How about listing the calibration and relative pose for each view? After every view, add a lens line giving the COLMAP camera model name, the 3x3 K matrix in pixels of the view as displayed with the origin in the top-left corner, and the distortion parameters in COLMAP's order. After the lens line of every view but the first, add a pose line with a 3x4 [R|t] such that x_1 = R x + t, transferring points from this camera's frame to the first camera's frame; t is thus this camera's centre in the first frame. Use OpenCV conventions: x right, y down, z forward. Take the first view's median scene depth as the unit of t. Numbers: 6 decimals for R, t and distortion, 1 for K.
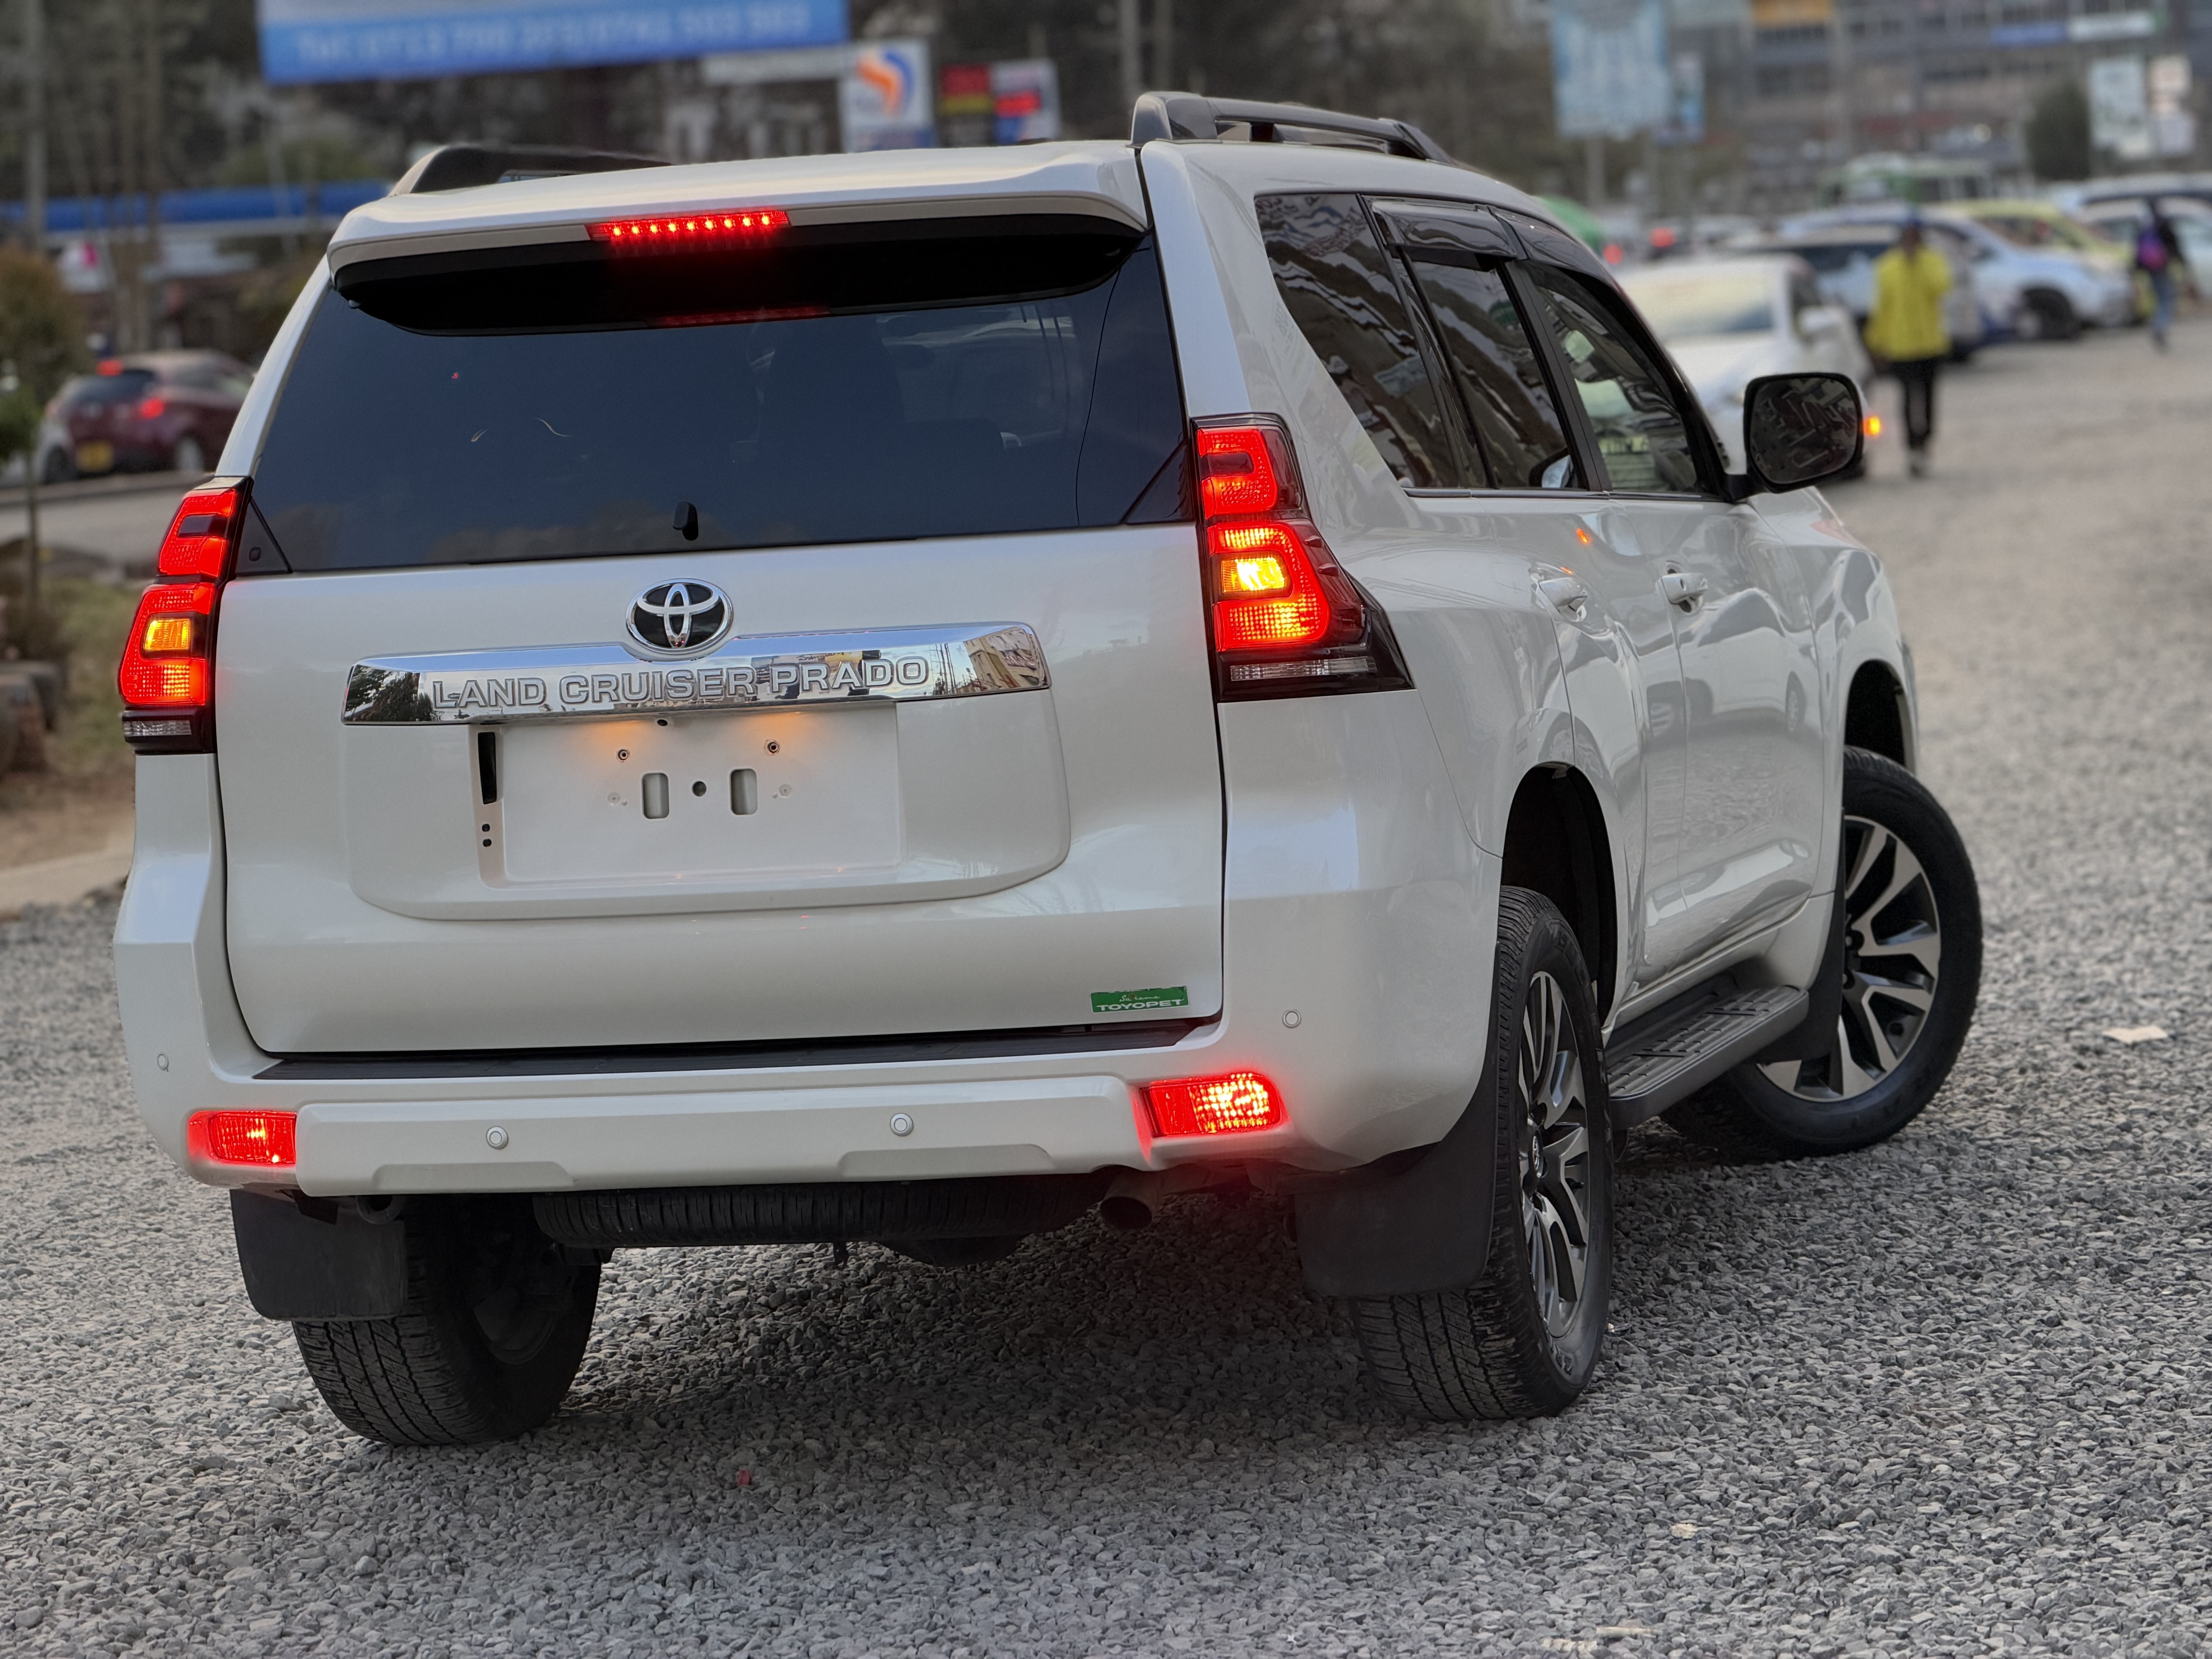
lens RADIAL K [[6409.9, 0, 1107.4], [0, 6409.9, 832.5], [0, 0, 1]] dist [0.023695, 0.000000]
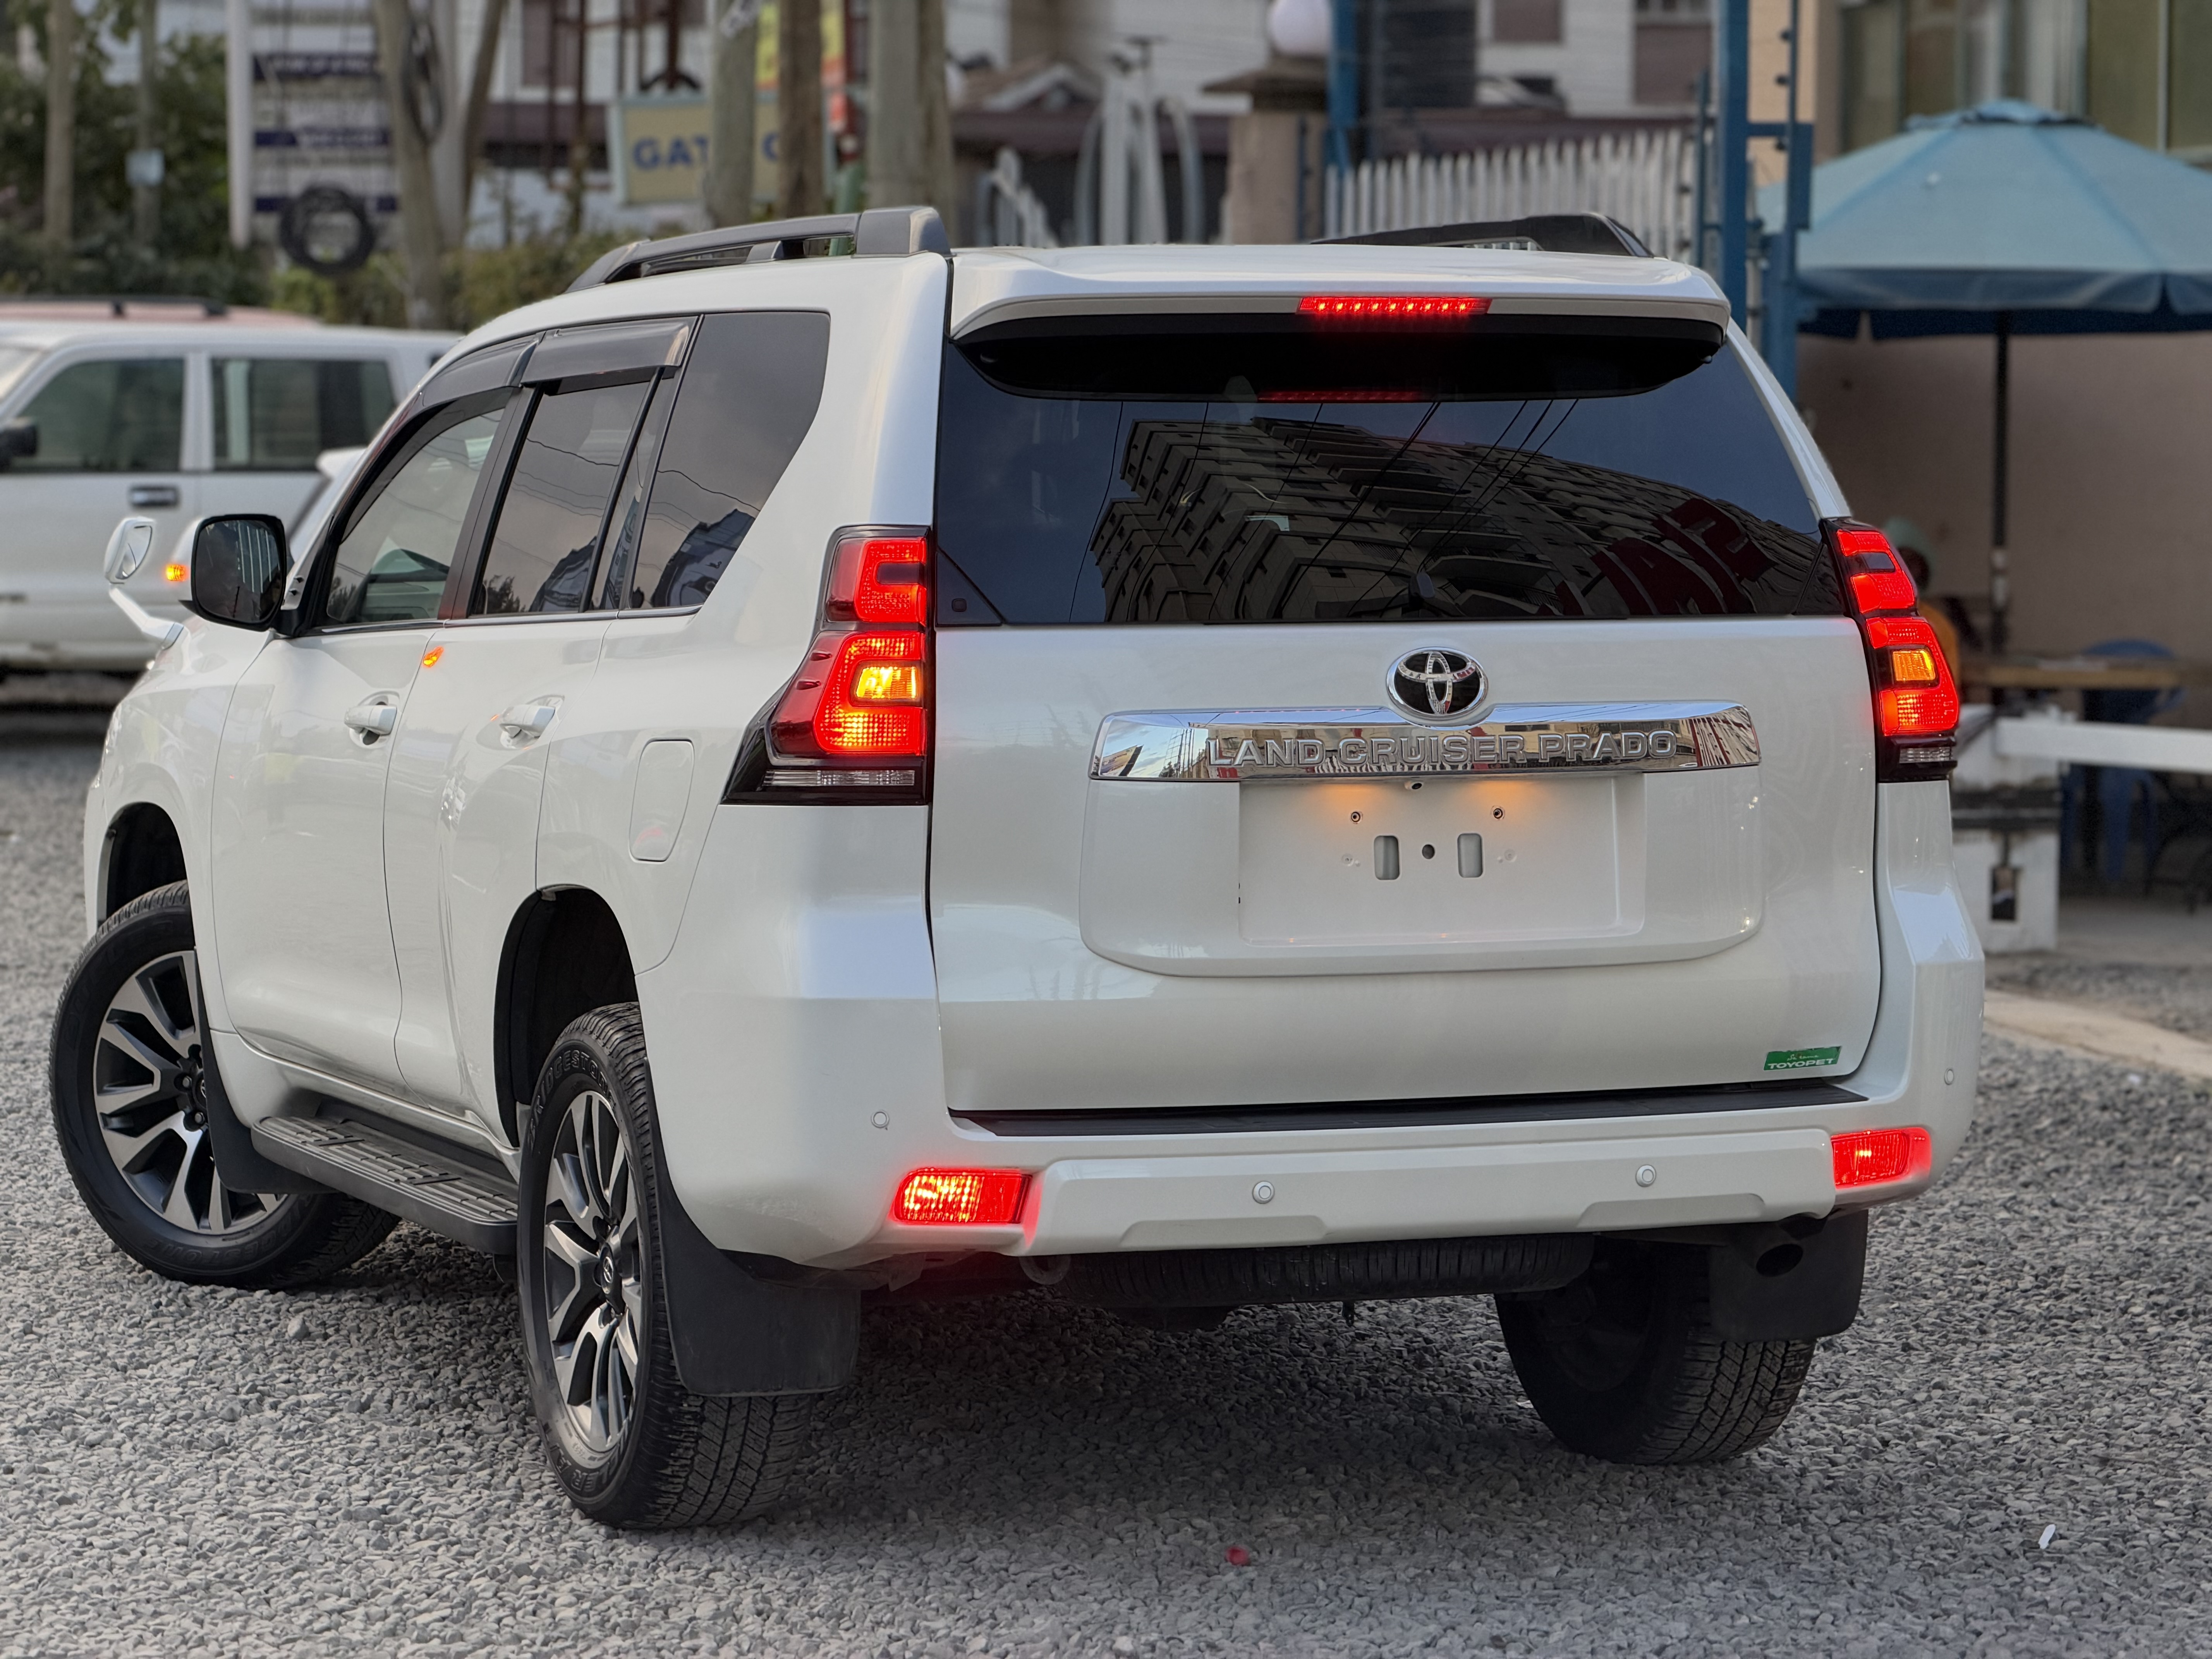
lens RADIAL K [[6409.9, 0, 1107.4], [0, 6409.9, 826.6], [0, 0, 1]] dist [0.023695, 0.000000]
pose [[0.831333, 0.027976, 0.555069, -0.679312], [-0.007684, 0.999215, -0.038854, 0.029575], [-0.555721, 0.028035, 0.830896, 0.174247]]
